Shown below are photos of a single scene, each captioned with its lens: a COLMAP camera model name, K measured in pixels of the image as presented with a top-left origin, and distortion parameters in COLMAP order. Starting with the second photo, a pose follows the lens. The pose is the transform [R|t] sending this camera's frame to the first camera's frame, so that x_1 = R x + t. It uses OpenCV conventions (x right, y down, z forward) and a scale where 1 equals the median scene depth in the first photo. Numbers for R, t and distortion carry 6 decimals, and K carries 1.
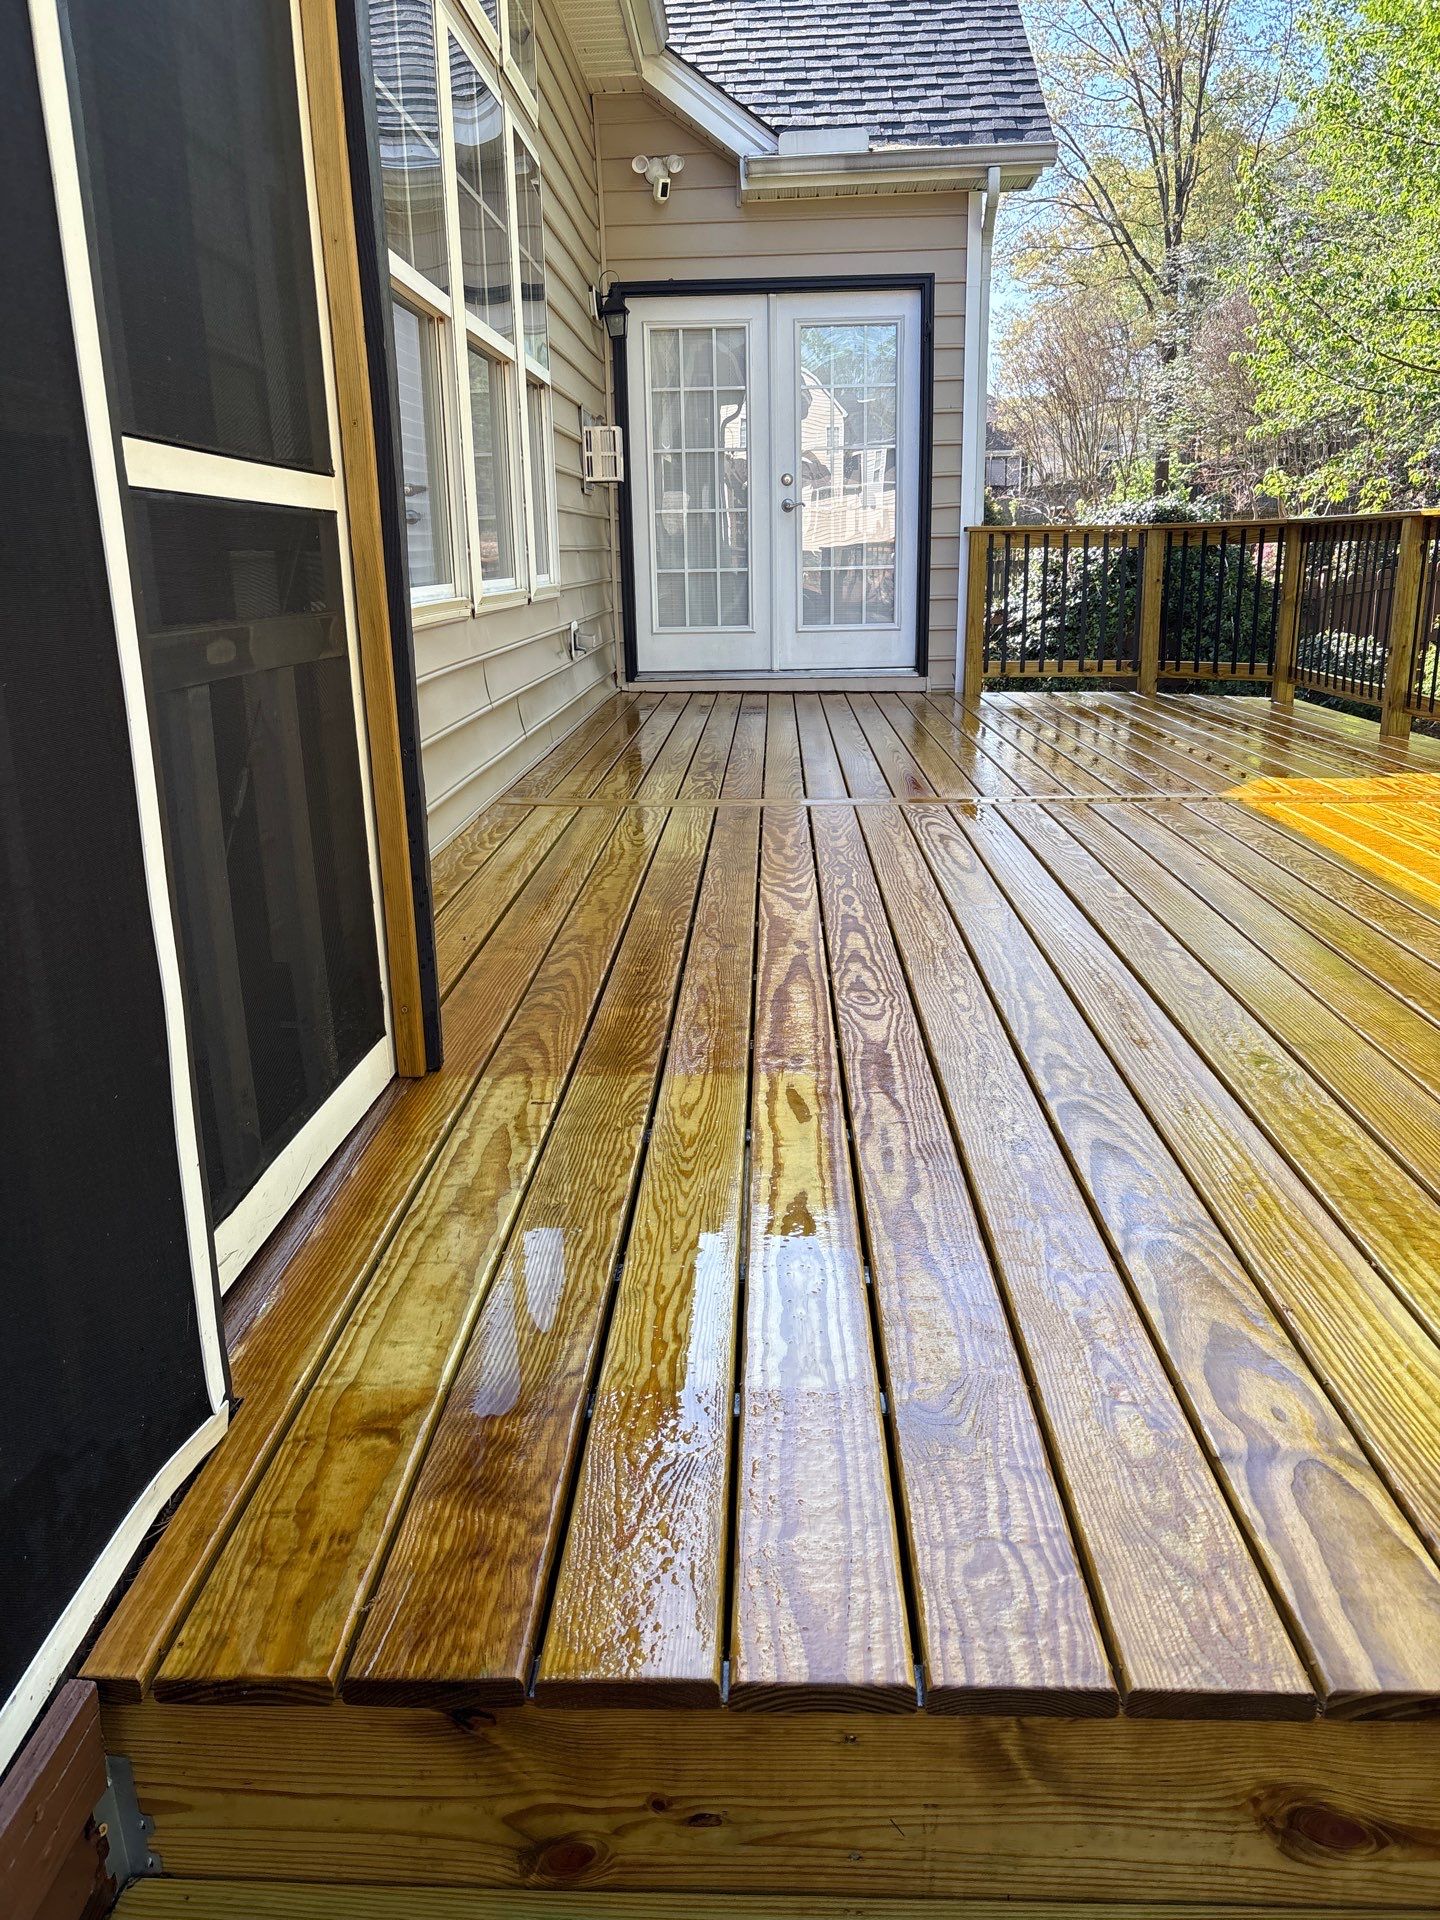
lens RADIAL K [[1457.9, 0, 735.6], [0, 1457.9, 954.6], [0, 0, 1]] dist [0.015346, -0.007434]
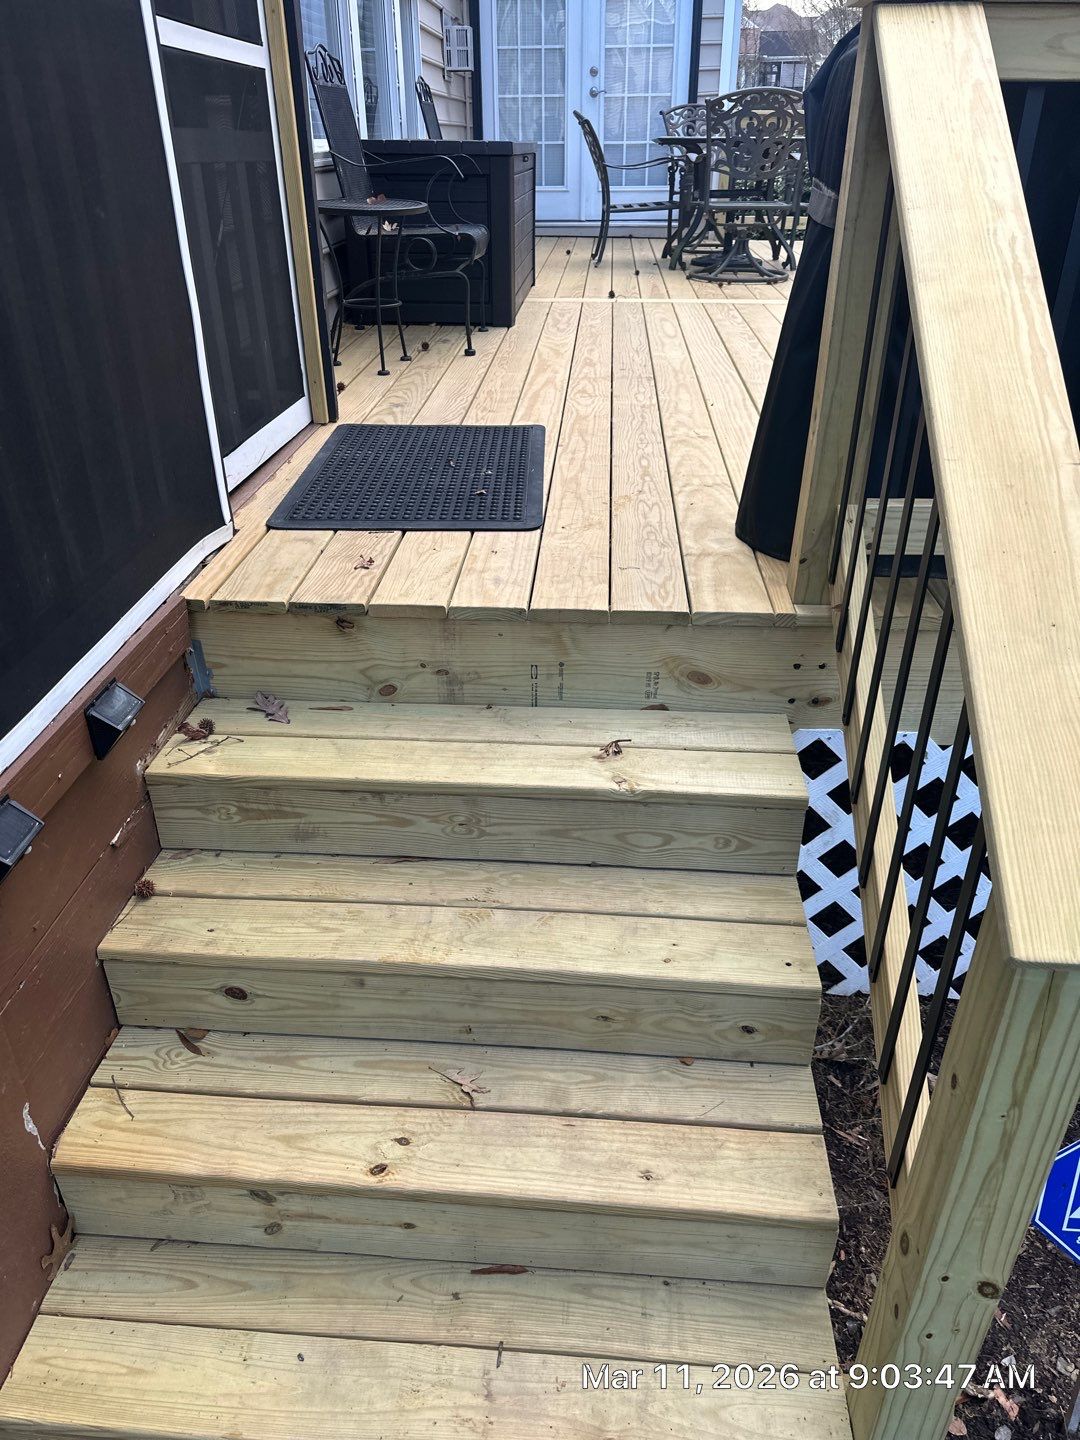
lens RADIAL K [[1010.2, 0, 537.8], [0, 1010.2, 710.3], [0, 0, 1]] dist [0.082766, -0.110348]
pose [[0.999342, 0.026982, -0.024235, 0.178460], [-0.020513, 0.971572, 0.235855, 0.252833], [0.029910, -0.235202, 0.971486, -0.626662]]
